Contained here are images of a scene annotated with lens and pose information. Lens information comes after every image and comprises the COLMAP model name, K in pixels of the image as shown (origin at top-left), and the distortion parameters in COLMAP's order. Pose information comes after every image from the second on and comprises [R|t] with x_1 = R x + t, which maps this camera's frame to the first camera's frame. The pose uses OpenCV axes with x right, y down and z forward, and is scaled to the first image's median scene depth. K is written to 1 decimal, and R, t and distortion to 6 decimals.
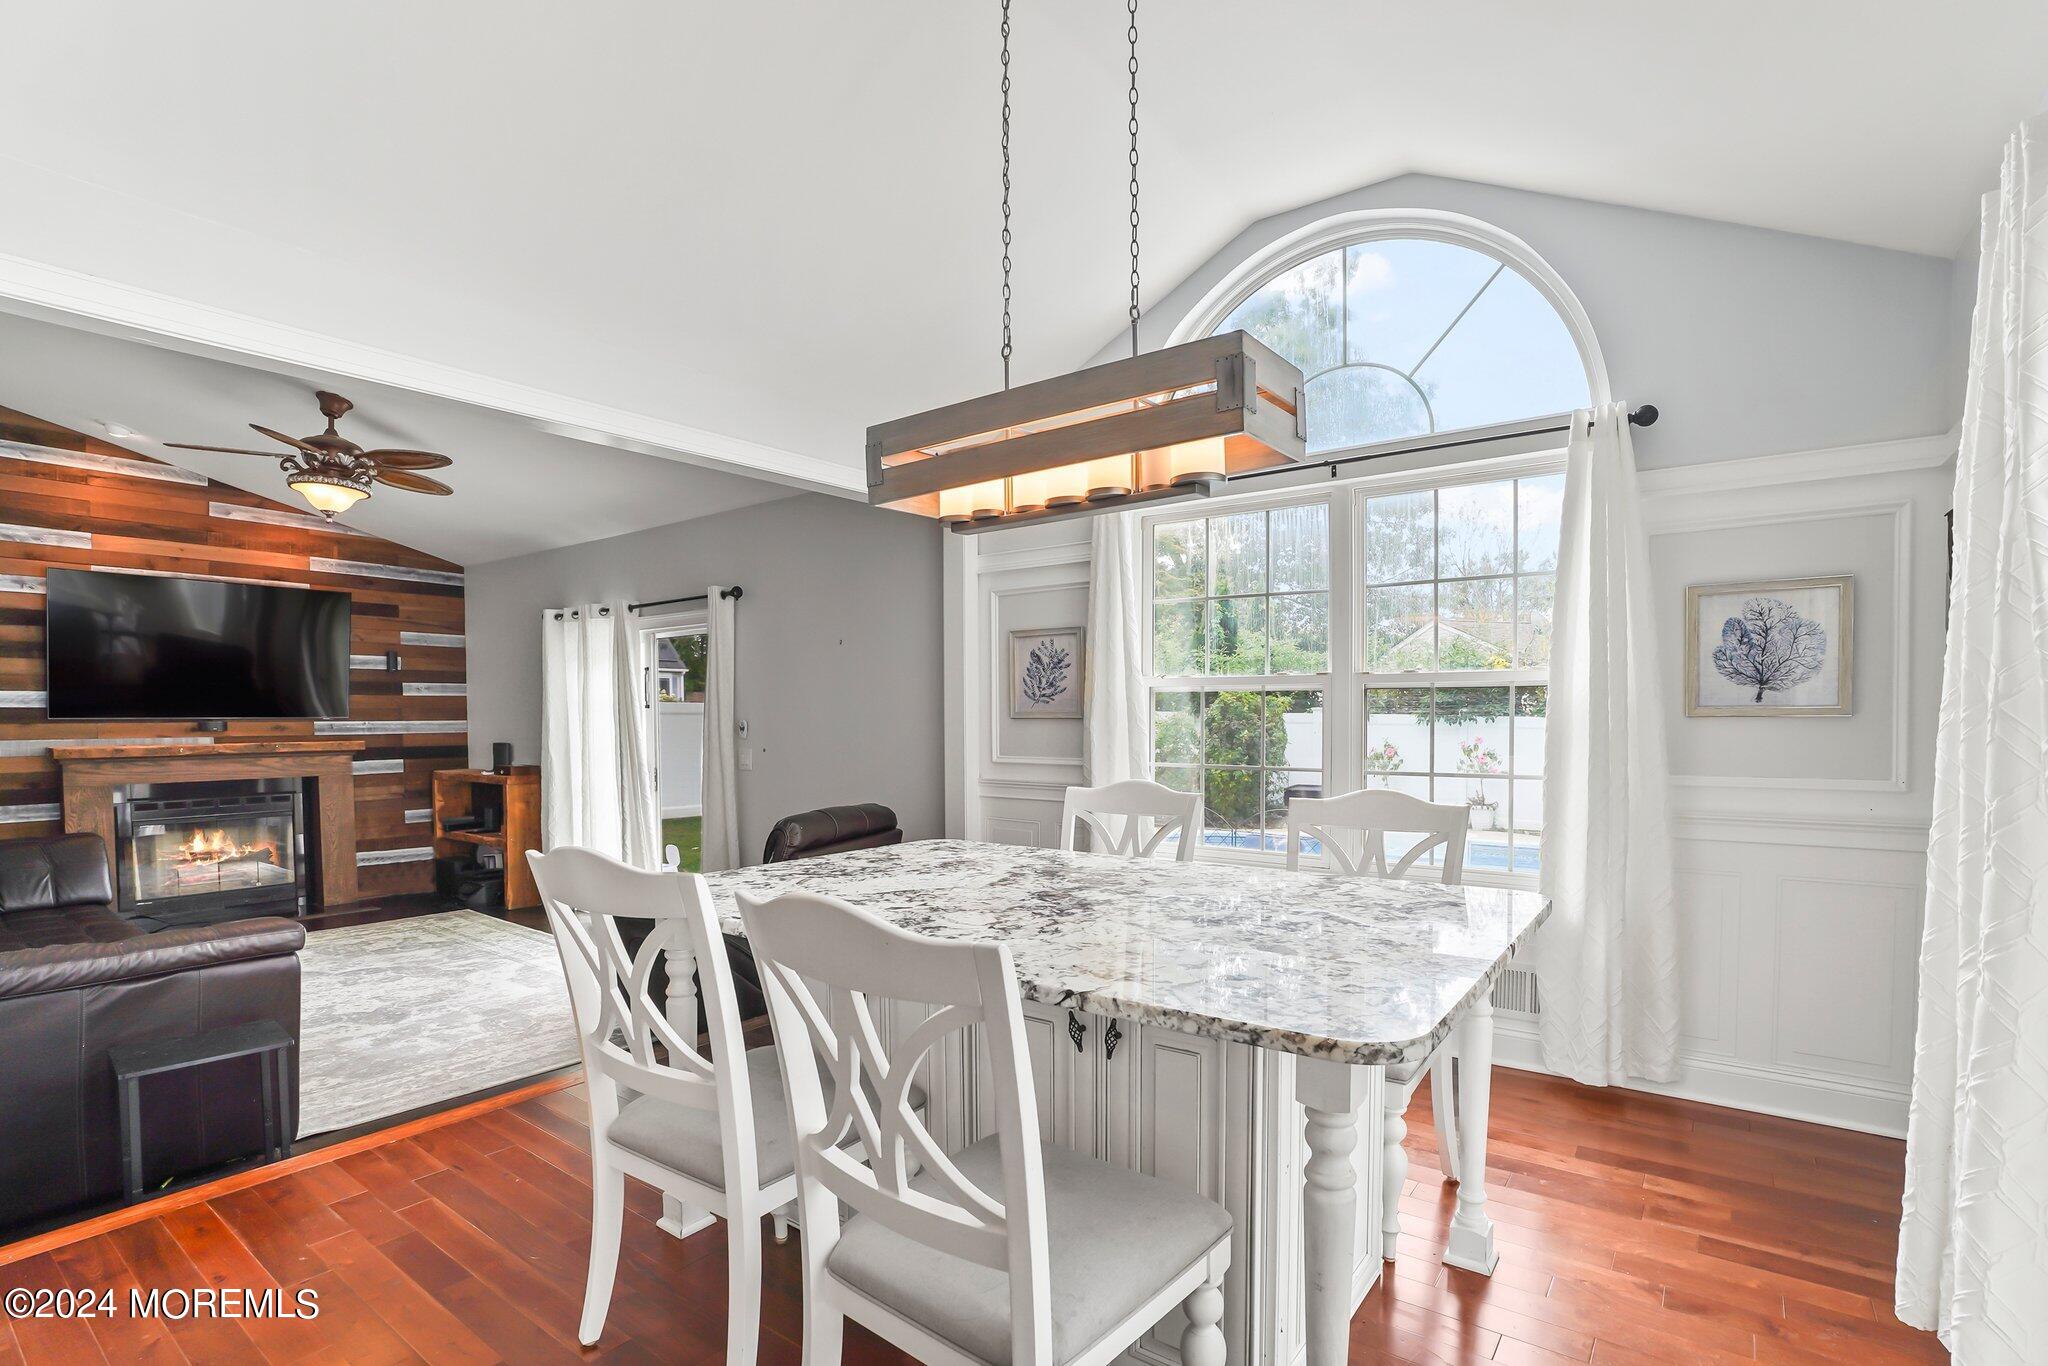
lens RADIAL K [[955.3, 0, 1022.9], [0, 955.3, 746.8], [0, 0, 1]] dist [-0.045603, 0.013180]
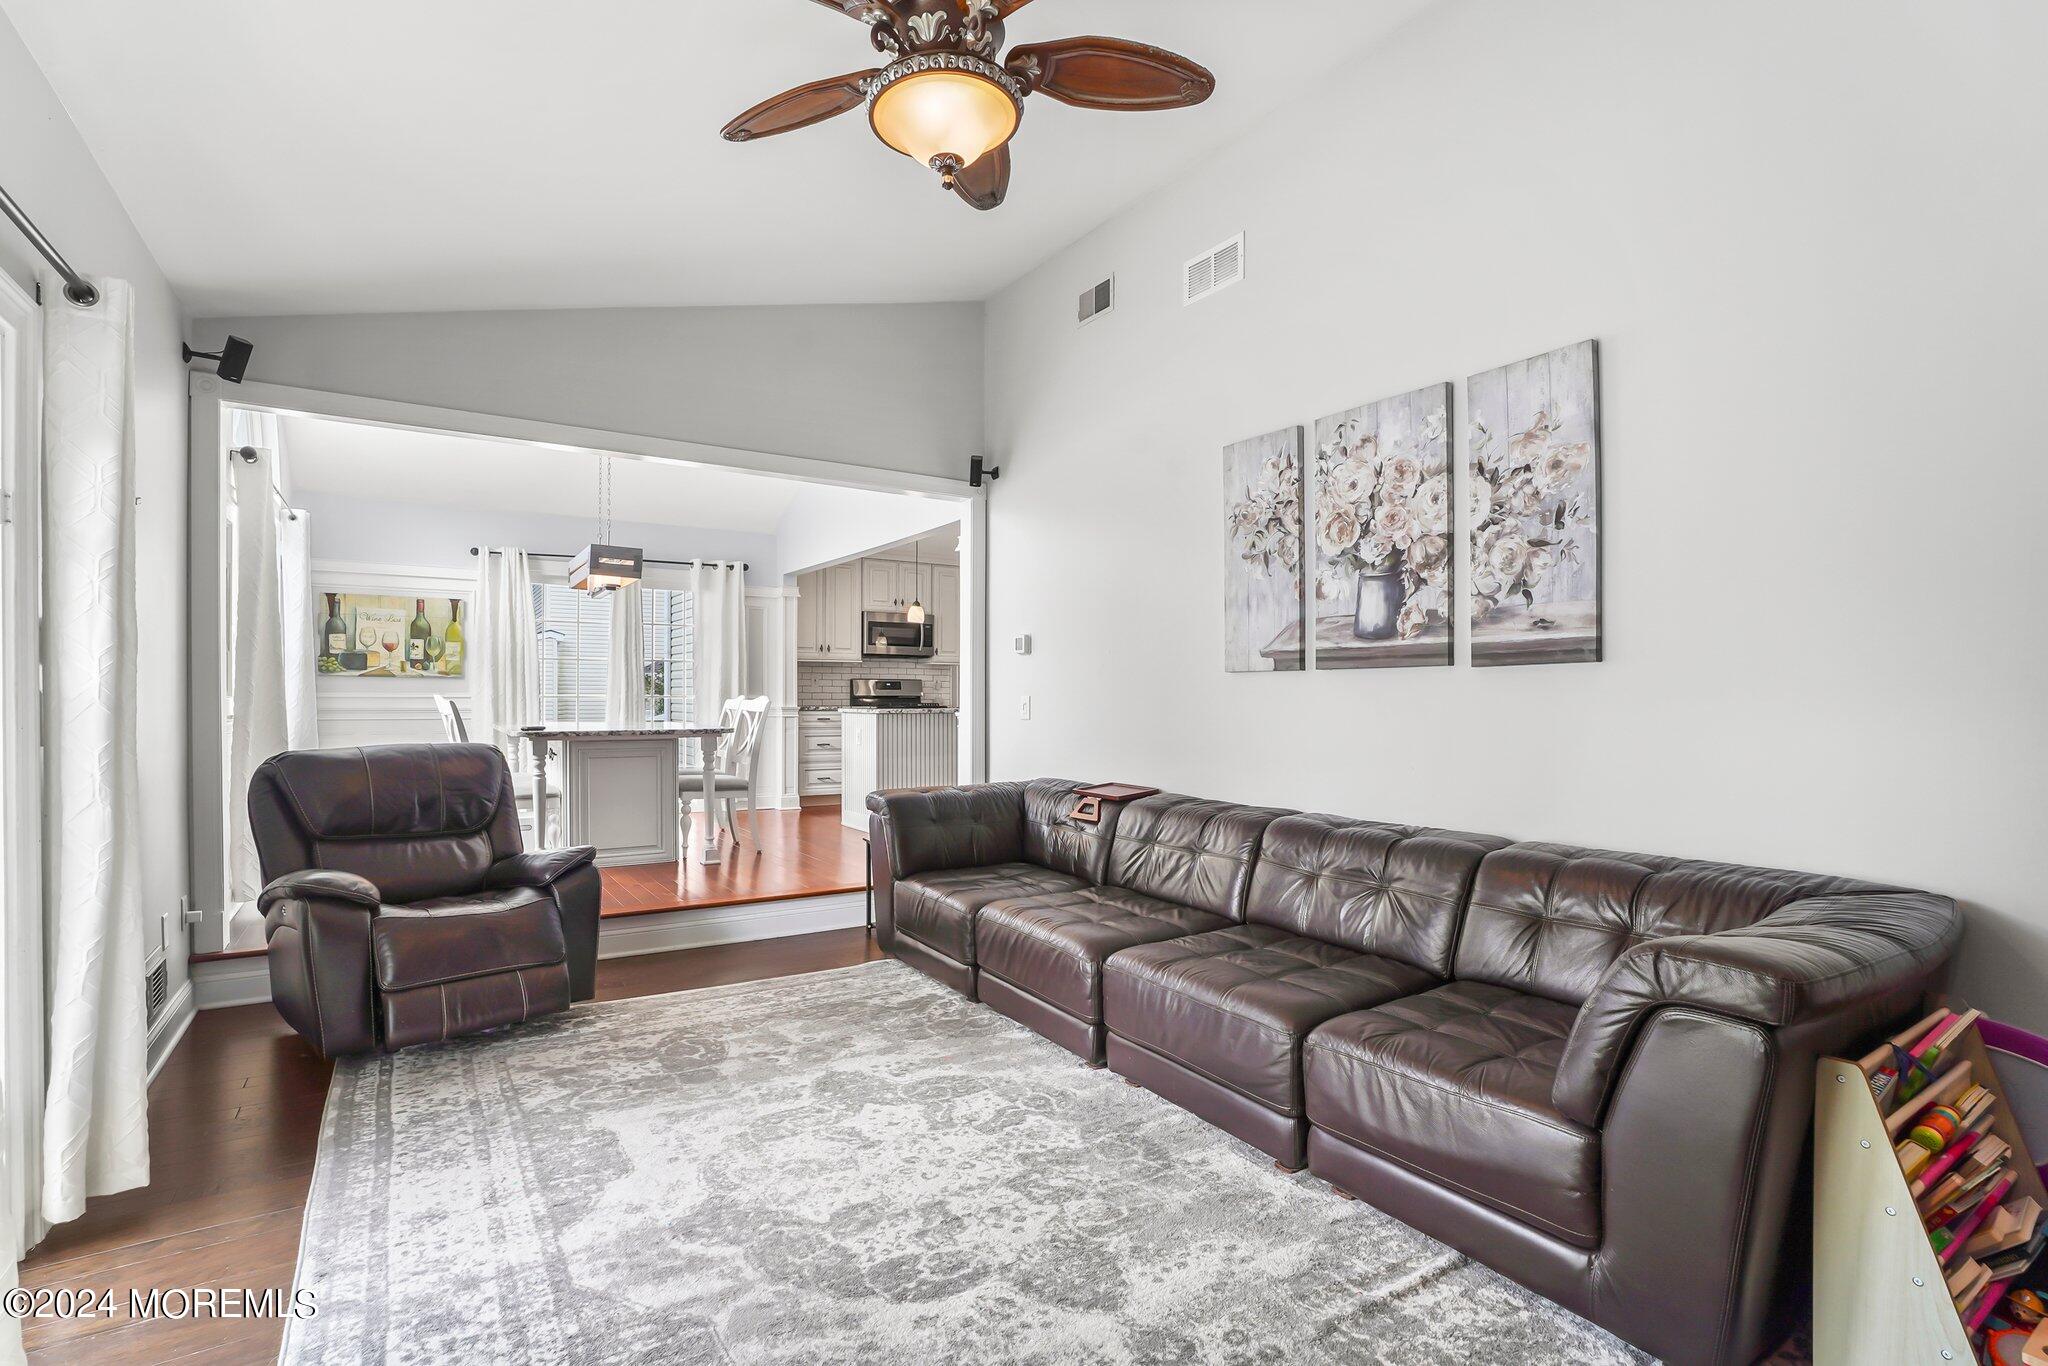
lens RADIAL K [[951.0, 0, 1025.1], [0, 951.0, 694.9], [0, 0, 1]] dist [-0.055303, 0.021705]
pose [[-0.940425, 0.000829, 0.339999, -0.730423], [0.012360, 0.999419, 0.031748, -0.003885], [-0.339775, 0.034059, -0.939890, 1.117409]]
